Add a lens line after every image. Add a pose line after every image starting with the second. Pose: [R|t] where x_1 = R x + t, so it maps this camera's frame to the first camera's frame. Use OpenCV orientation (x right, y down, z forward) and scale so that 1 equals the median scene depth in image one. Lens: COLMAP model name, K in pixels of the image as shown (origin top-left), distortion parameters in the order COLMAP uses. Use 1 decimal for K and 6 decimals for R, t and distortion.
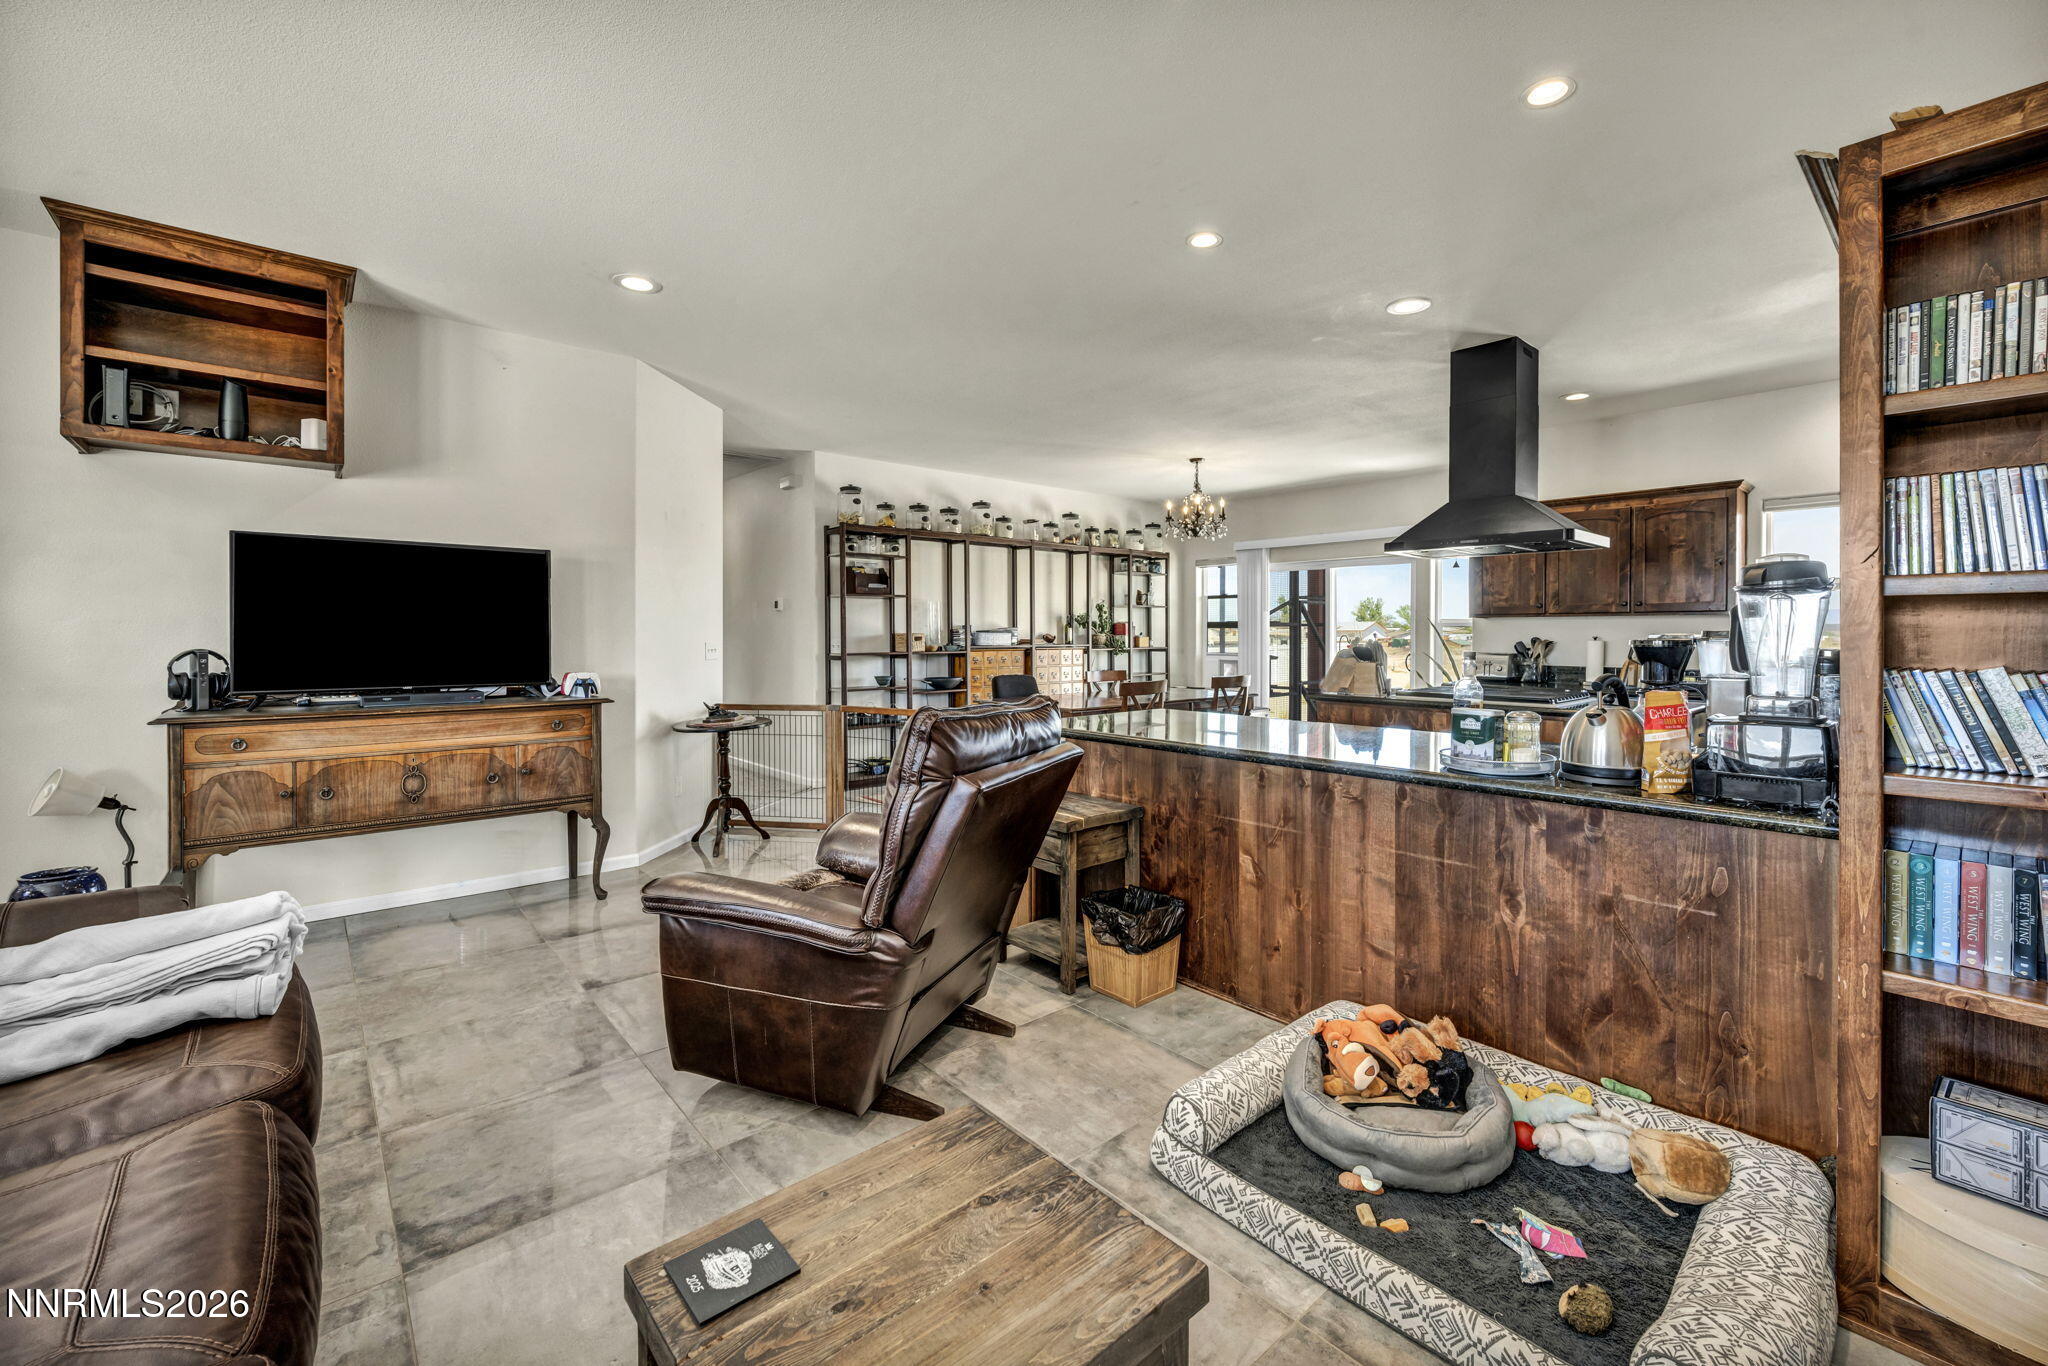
lens RADIAL K [[846.2, 0, 1033.1], [0, 846.2, 637.4], [0, 0, 1]] dist [-0.001623, -0.000494]
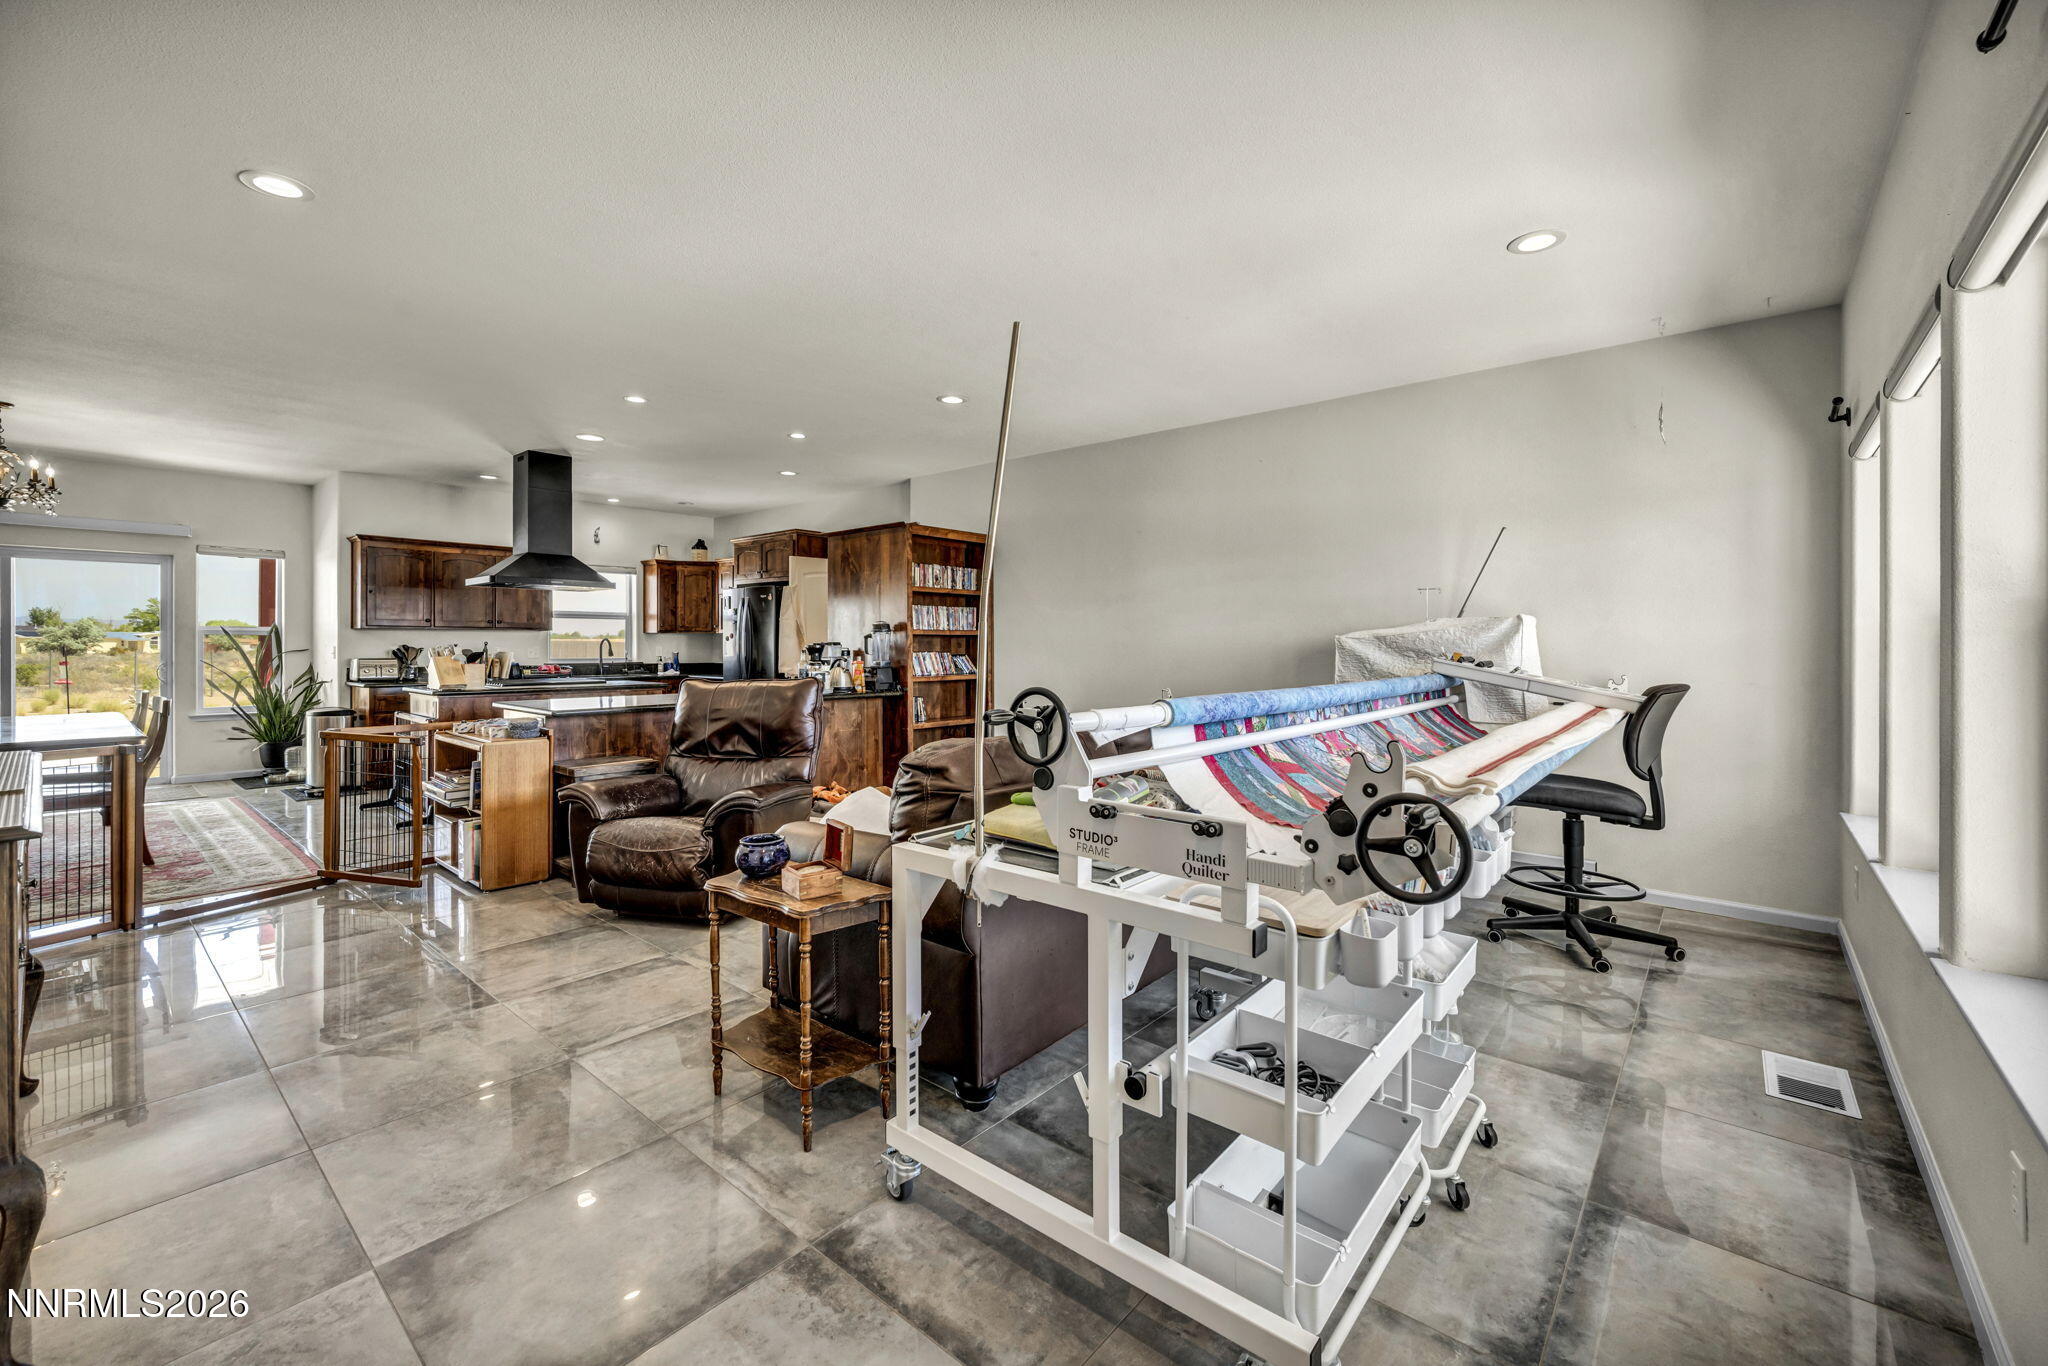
lens RADIAL K [[829.4, 0, 1016.5], [0, 829.4, 670.2], [0, 0, 1]] dist [-0.001072, 0.000311]
pose [[-0.140839, -0.032835, 0.989488, -0.922017], [0.001652, 0.999441, 0.033400, -0.001933], [-0.990031, 0.006339, -0.140706, 0.317517]]
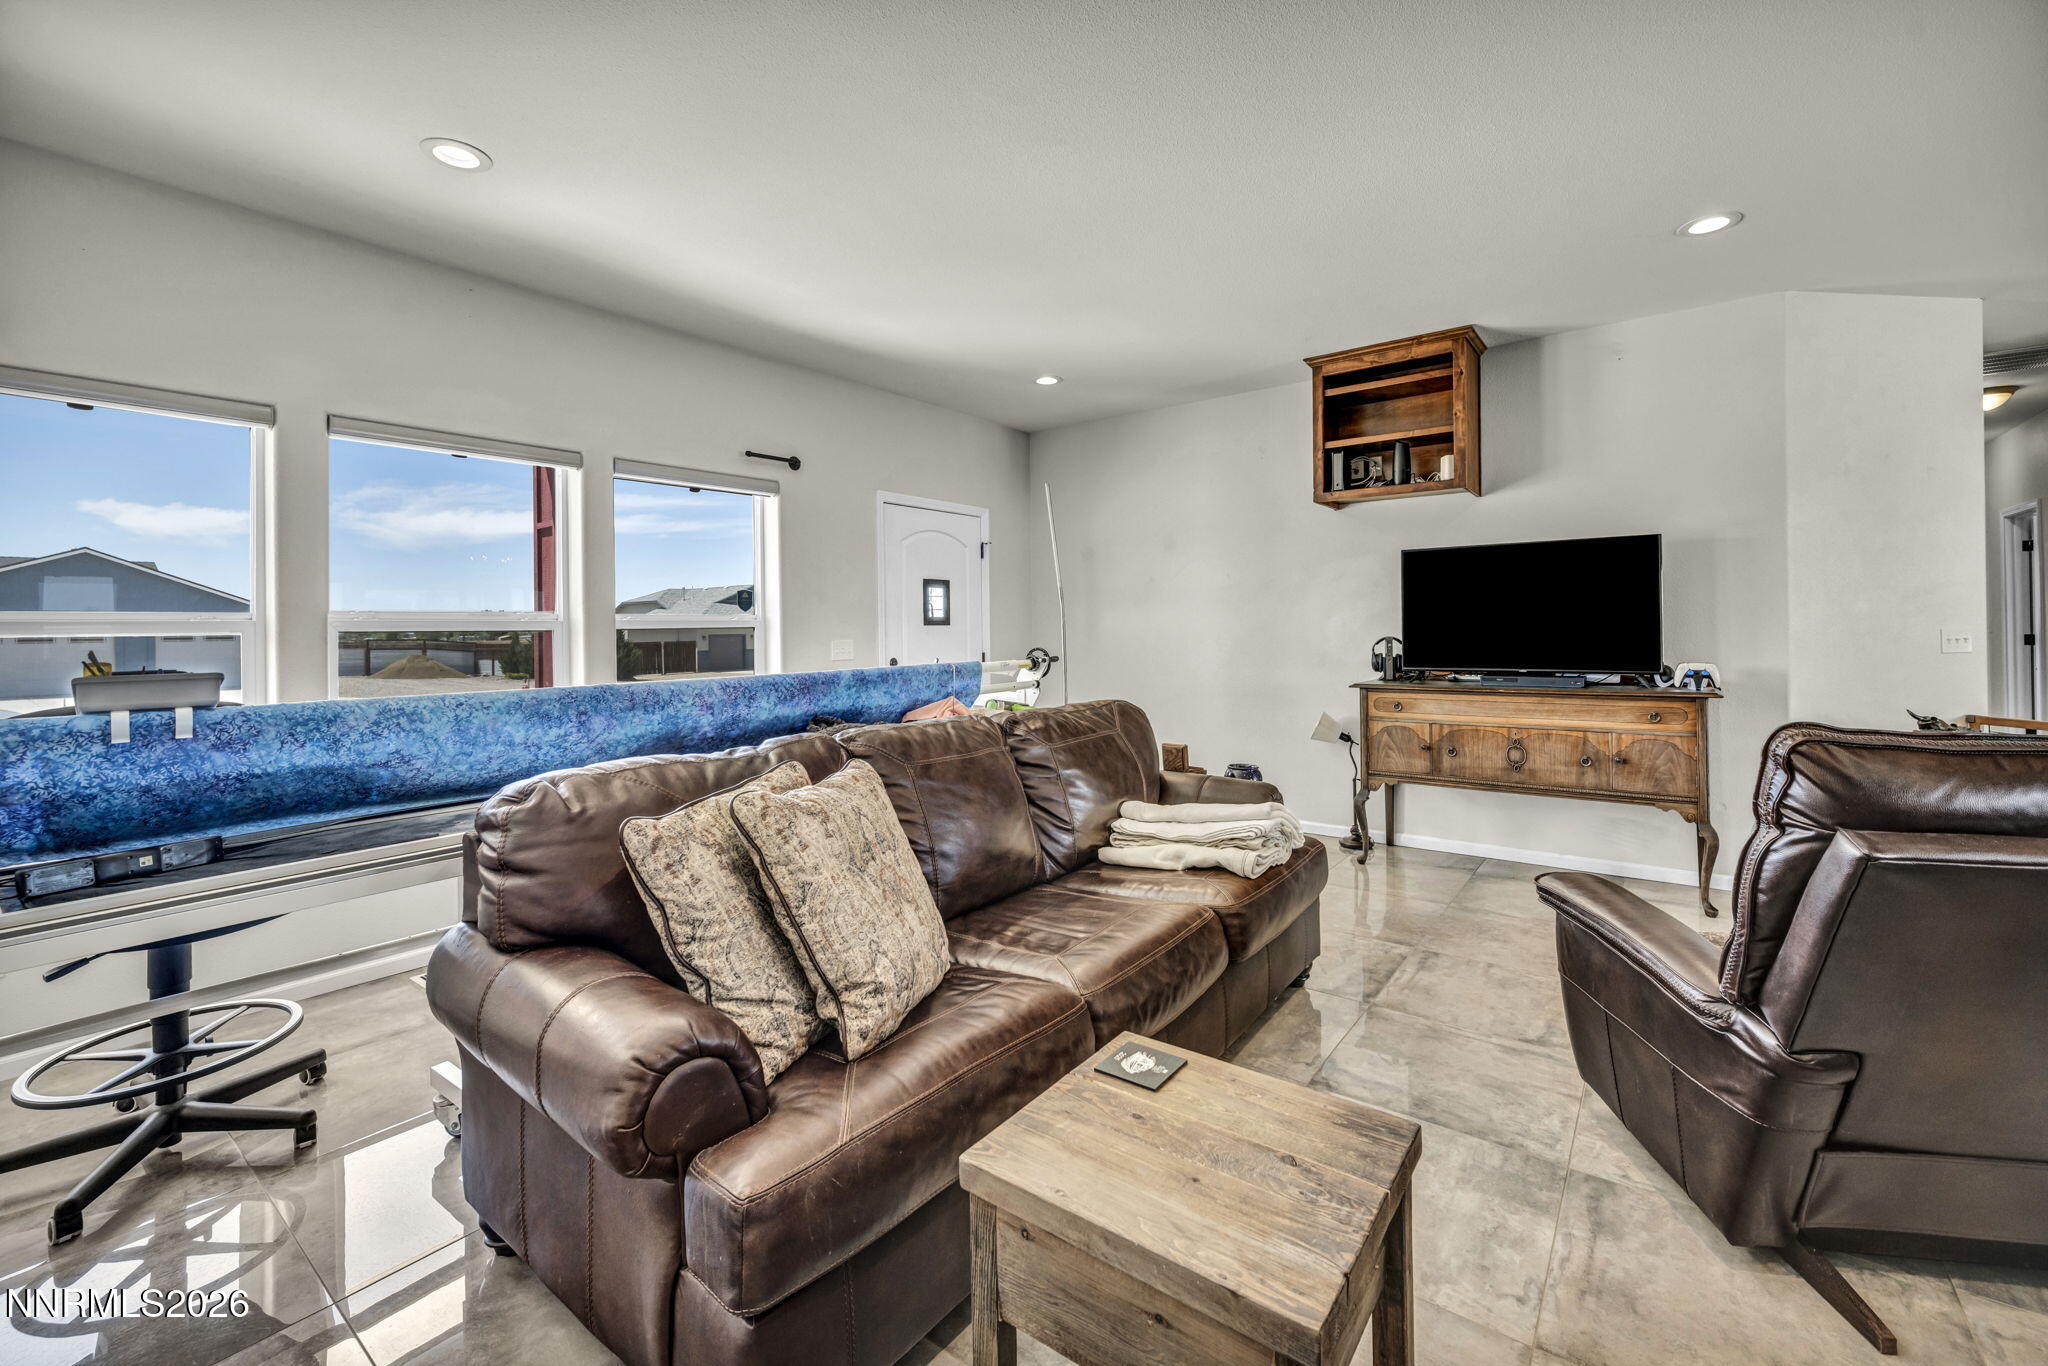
lens RADIAL K [[829.4, 0, 1018.7], [0, 829.4, 617.5], [0, 0, 1]] dist [-0.001072, 0.000311]
pose [[0.195061, -0.018730, -0.980612, 0.159934], [0.010410, 0.999801, -0.017026, -0.000422], [0.980736, -0.006887, 0.195217, 0.081787]]
